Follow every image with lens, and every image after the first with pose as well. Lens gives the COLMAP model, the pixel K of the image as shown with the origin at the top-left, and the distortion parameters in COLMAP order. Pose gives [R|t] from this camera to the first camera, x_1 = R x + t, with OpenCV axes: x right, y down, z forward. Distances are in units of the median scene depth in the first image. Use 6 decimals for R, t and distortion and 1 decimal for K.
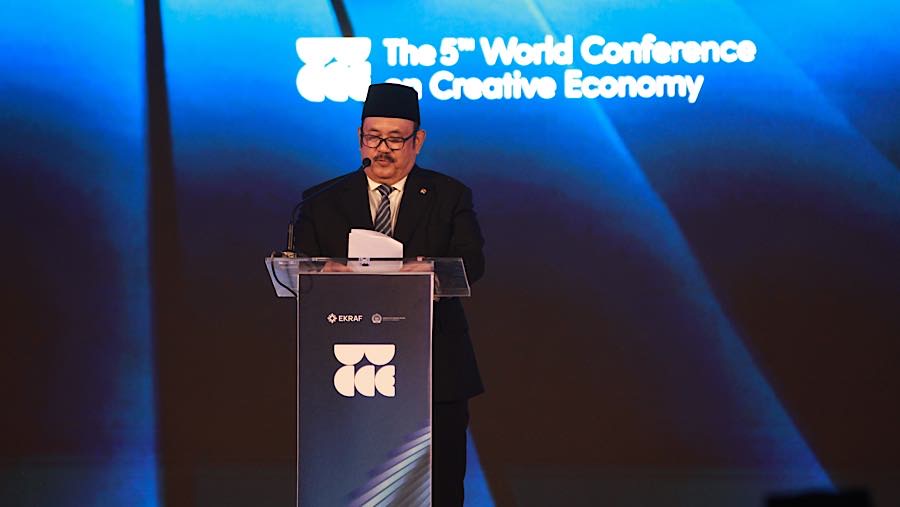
lens RADIAL K [[5664.1, 0, 450.1], [0, 5664.1, 253.9], [0, 0, 1]] dist [-0.389005, 0.000000]
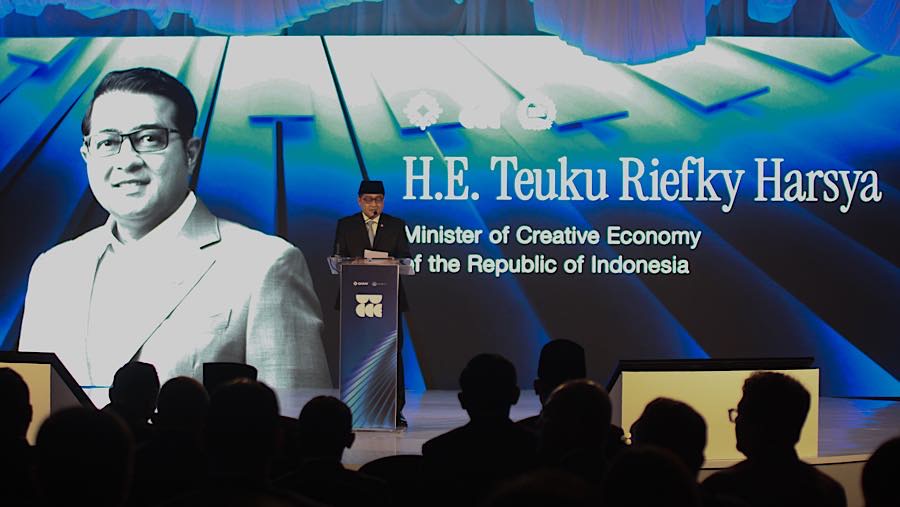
lens RADIAL K [[2061.2, 0, 455.3], [0, 2061.2, 252.6], [0, 0, 1]] dist [-1.482902, 0.000000]
pose [[0.999096, 0.001482, 0.042492, -0.016210], [-0.002133, 0.999881, 0.015278, -0.013518], [-0.042464, -0.015355, 0.998980, 0.197172]]
